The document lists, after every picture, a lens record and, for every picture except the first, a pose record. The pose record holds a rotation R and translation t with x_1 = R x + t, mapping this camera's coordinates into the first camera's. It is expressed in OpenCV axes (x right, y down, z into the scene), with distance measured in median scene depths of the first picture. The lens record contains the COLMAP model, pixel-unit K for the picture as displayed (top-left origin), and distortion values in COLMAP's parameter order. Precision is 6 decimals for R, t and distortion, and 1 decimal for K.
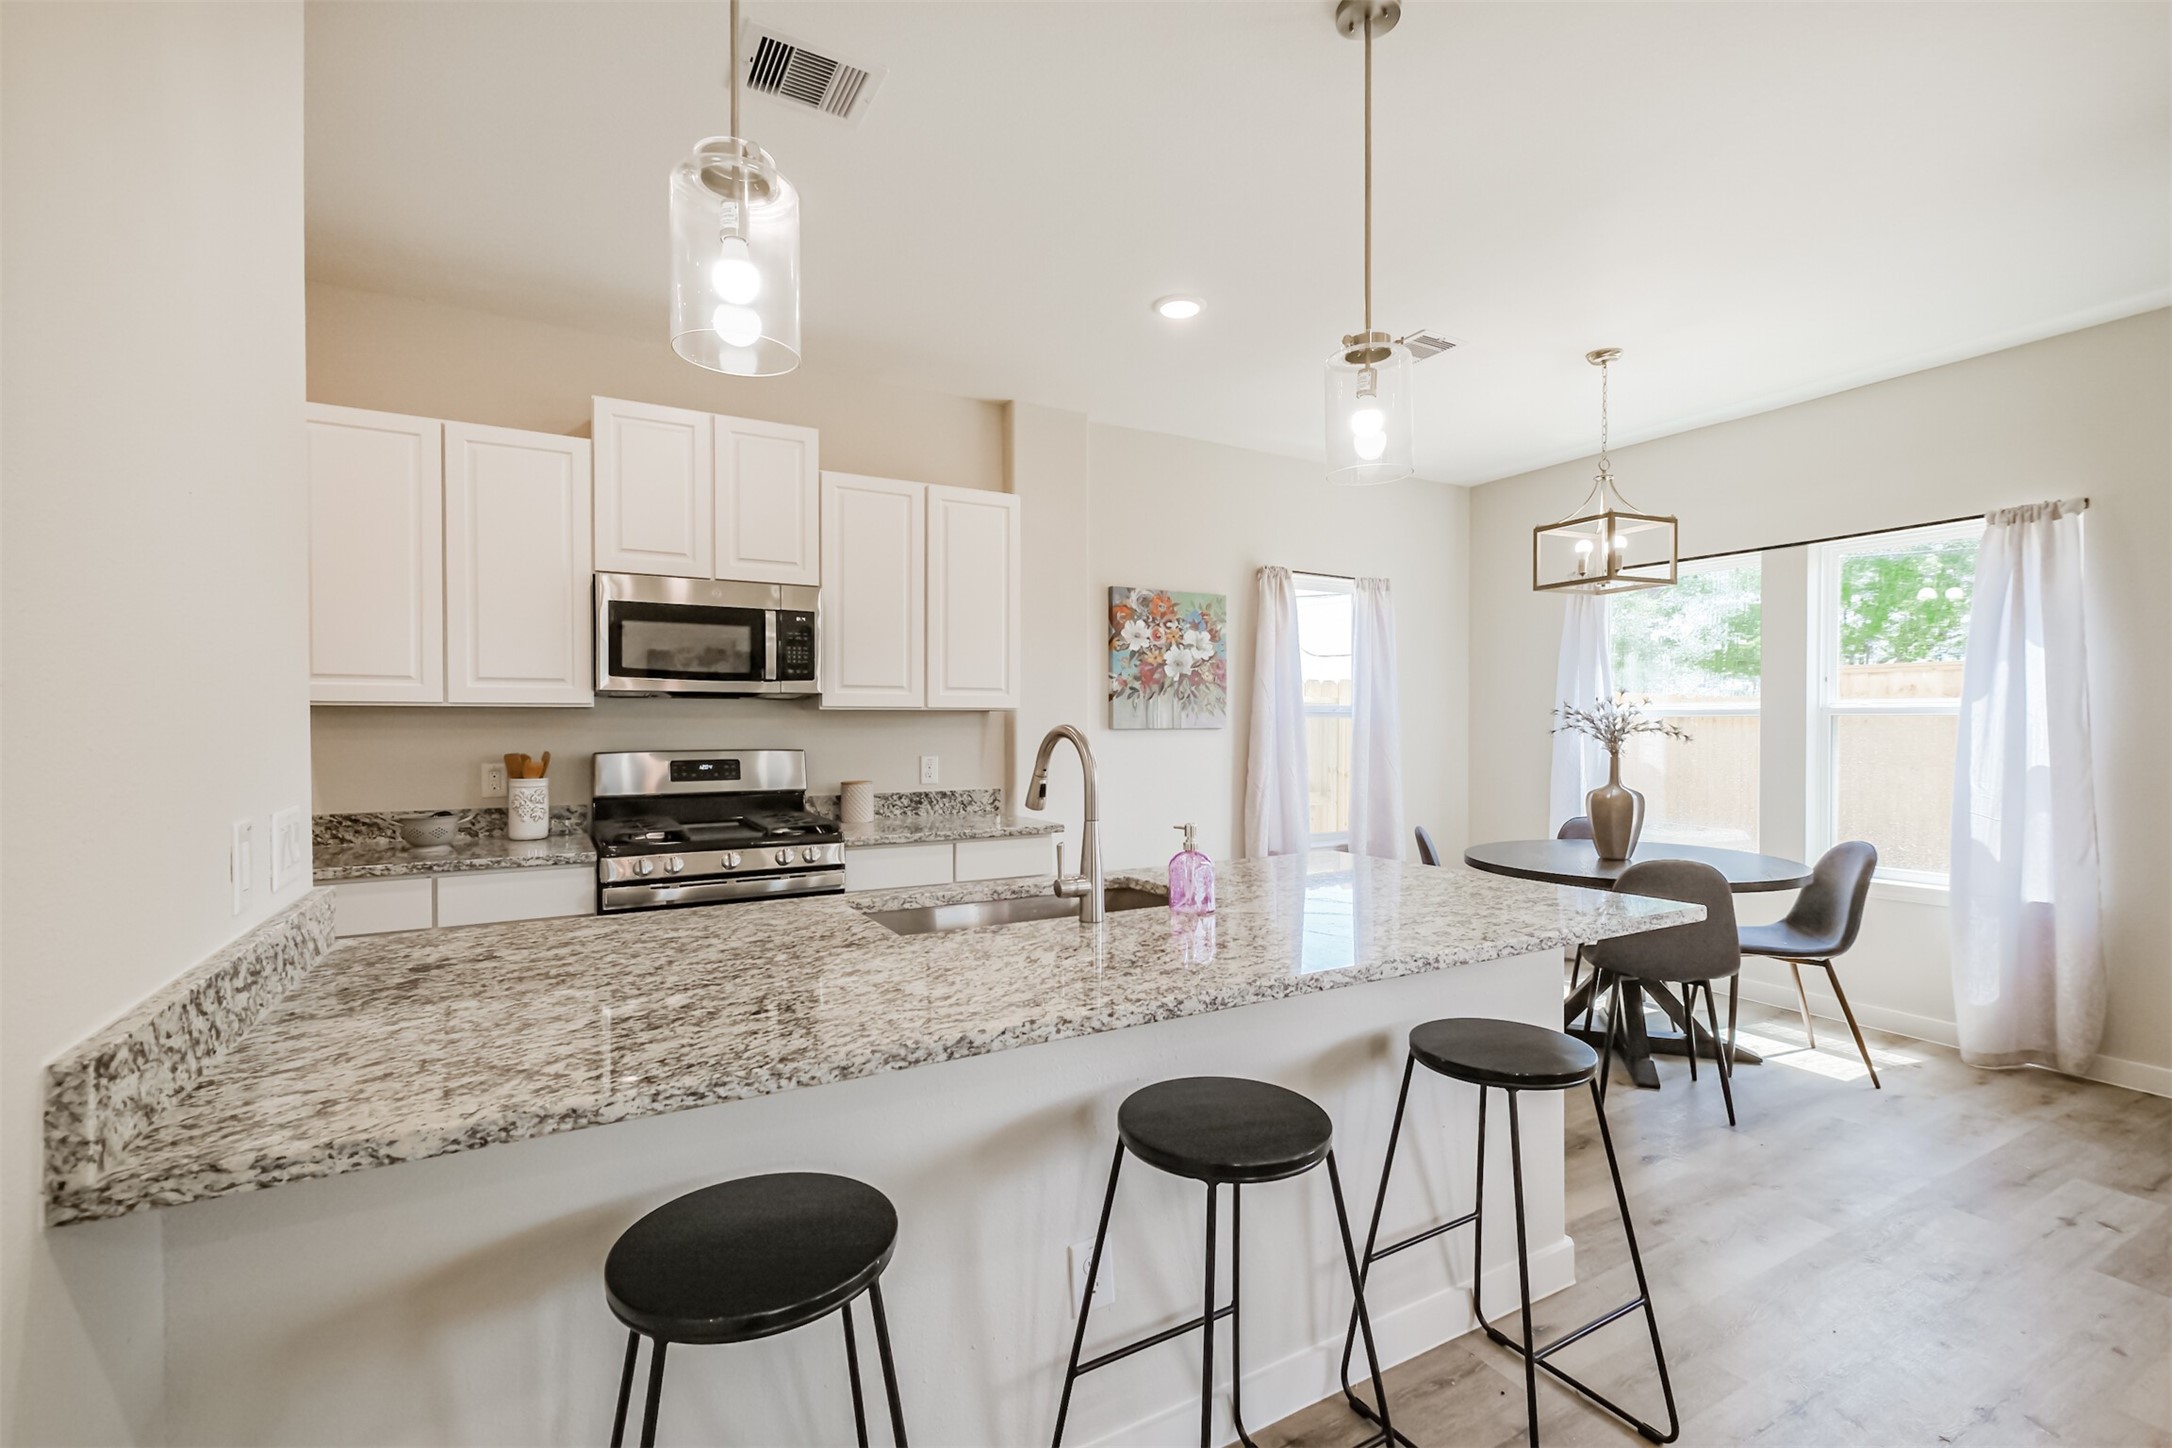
lens RADIAL K [[967.6, 0, 1083.1], [0, 967.6, 733.0], [0, 0, 1]] dist [-0.004379, 0.001321]
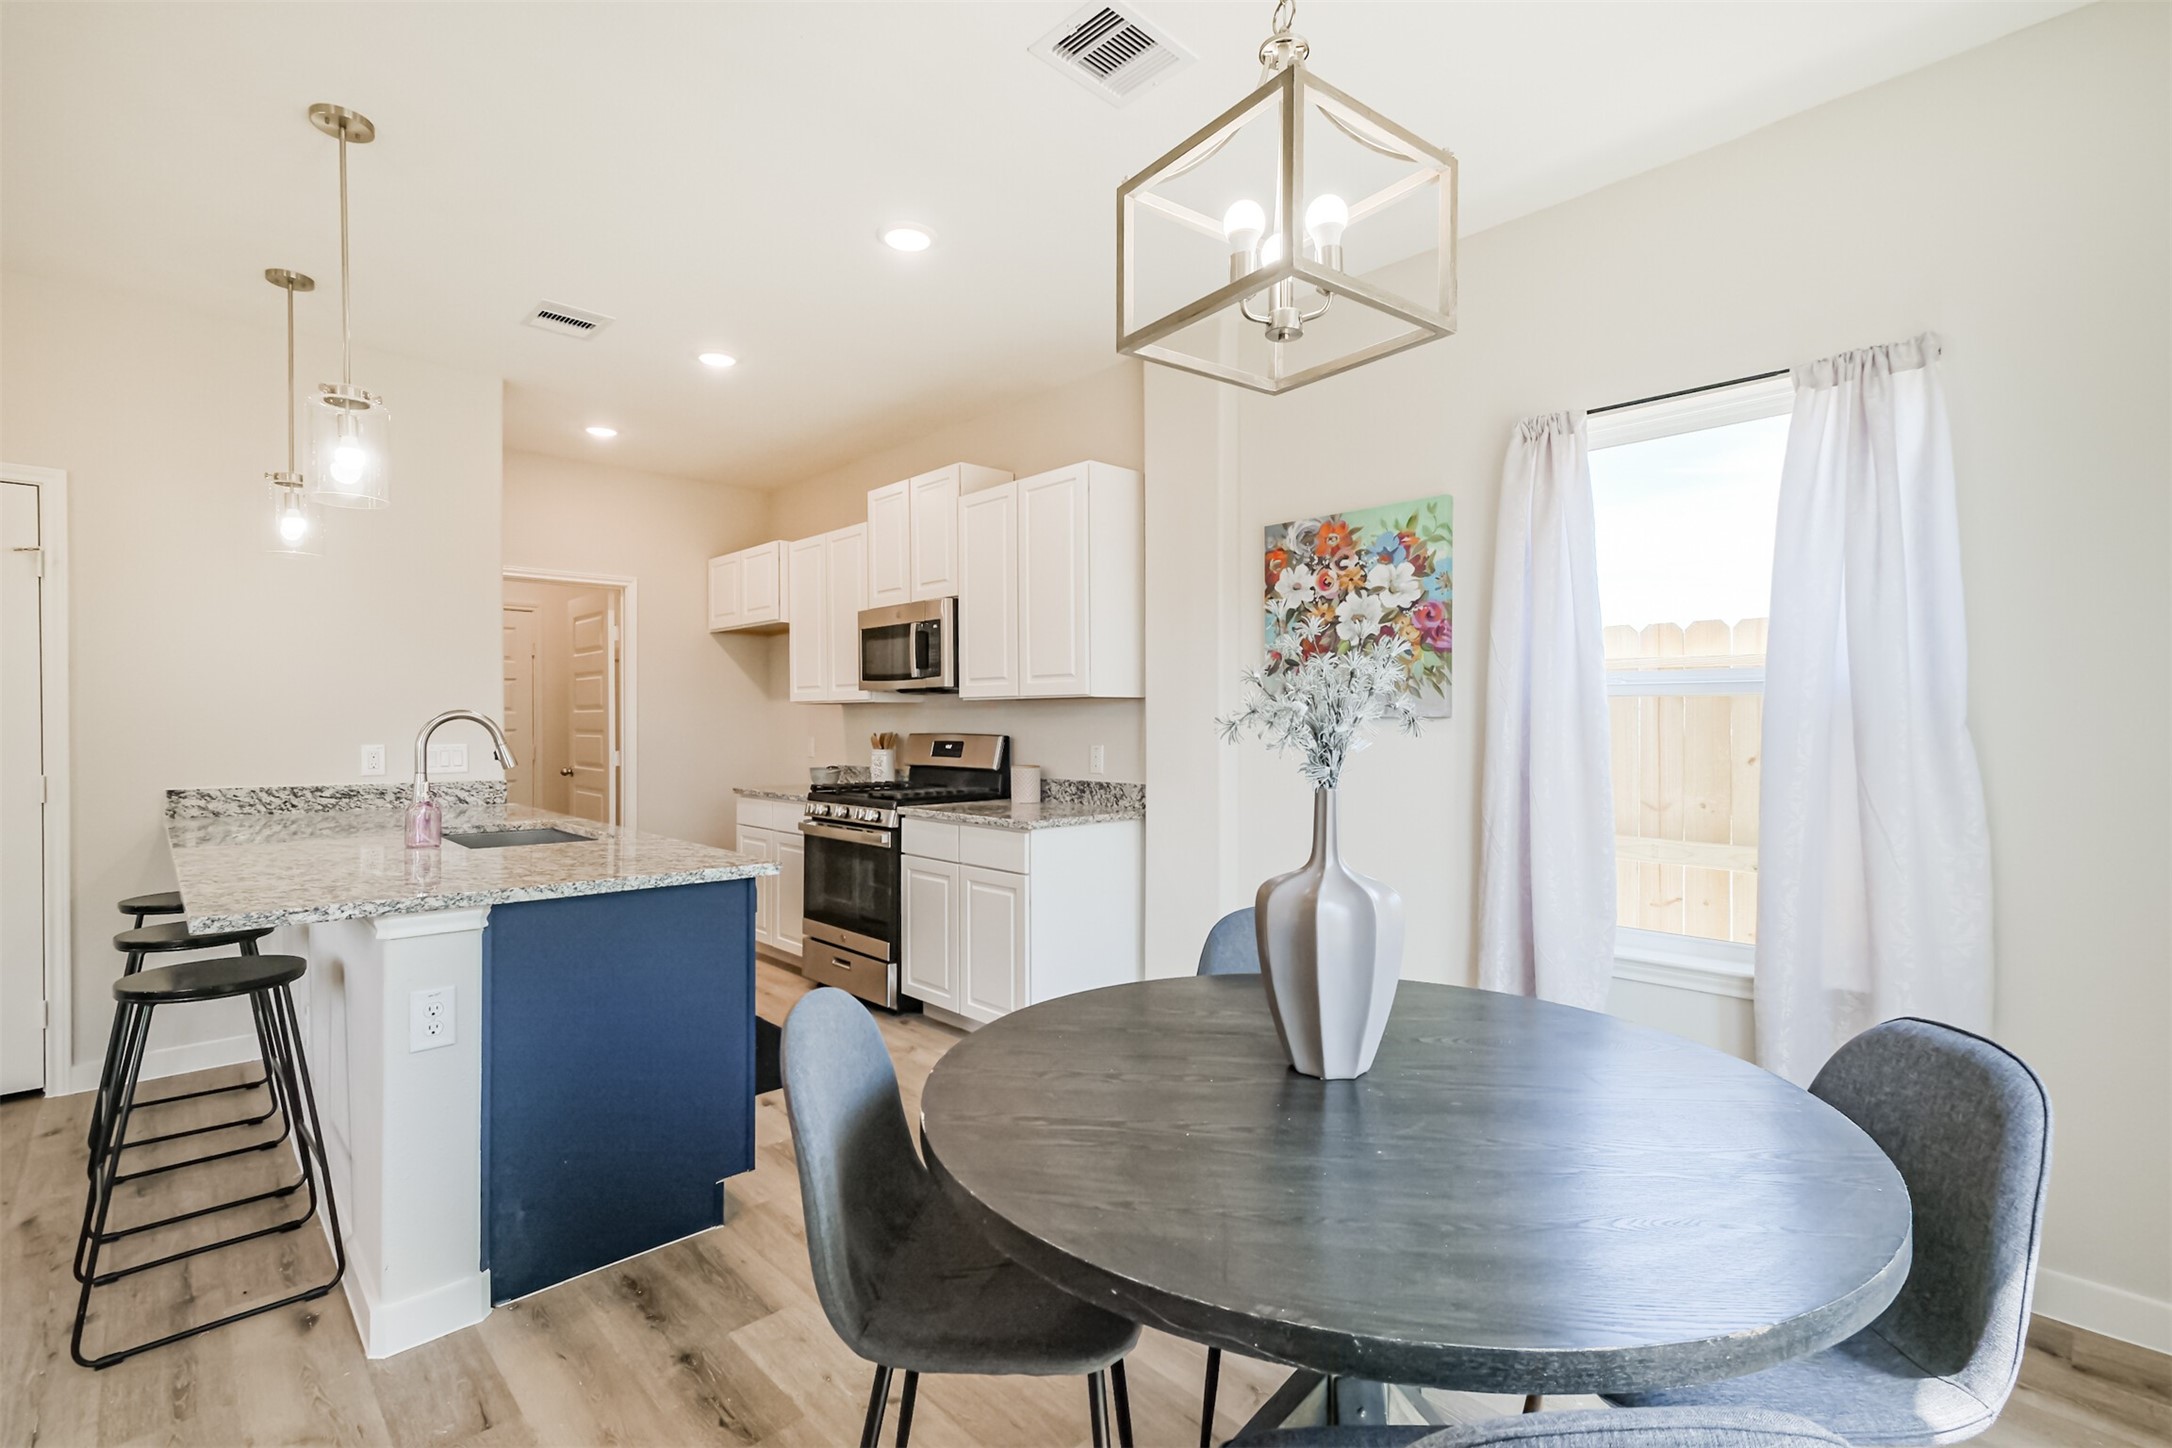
lens RADIAL K [[967.6, 0, 1086.3], [0, 967.6, 719.3], [0, 0, 1]] dist [-0.004379, 0.001321]
pose [[0.250371, 0.003471, -0.968144, 0.866667], [-0.005693, 0.999982, 0.002112, -0.004760], [0.968133, 0.004983, 0.250386, 0.822068]]
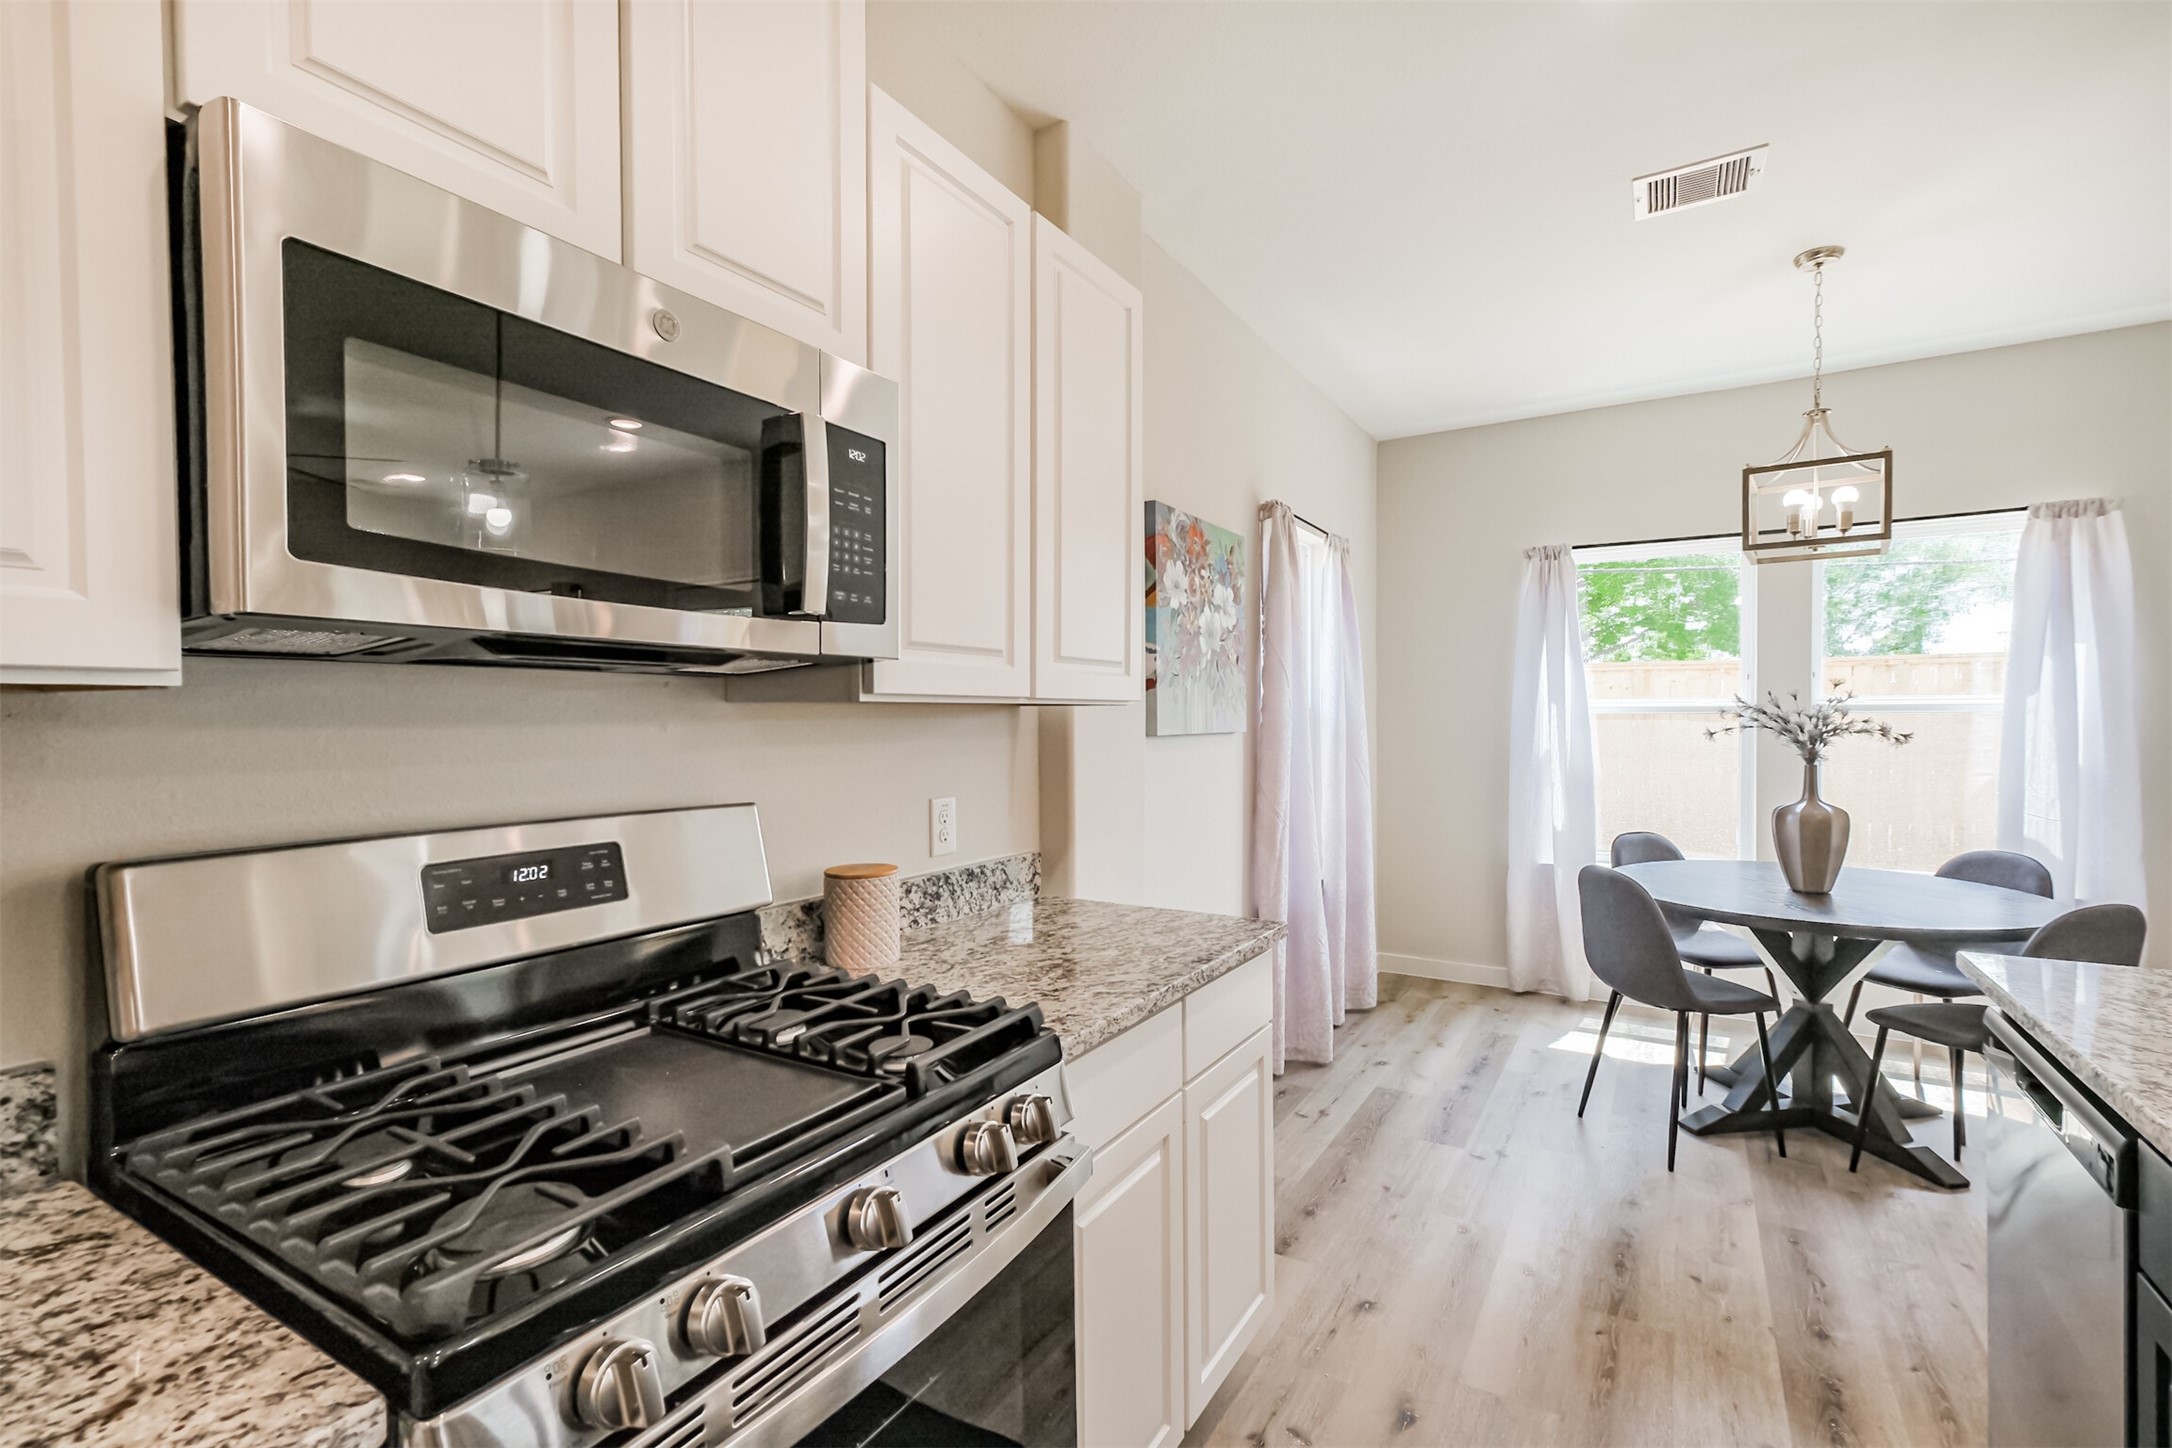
lens RADIAL K [[967.6, 0, 1076.7], [0, 967.6, 732.9], [0, 0, 1]] dist [-0.004379, 0.001321]
pose [[0.874170, -0.011343, 0.485487, -0.371776], [0.008648, 0.999932, 0.007791, -0.013427], [-0.485543, -0.002612, 0.874209, 0.595608]]
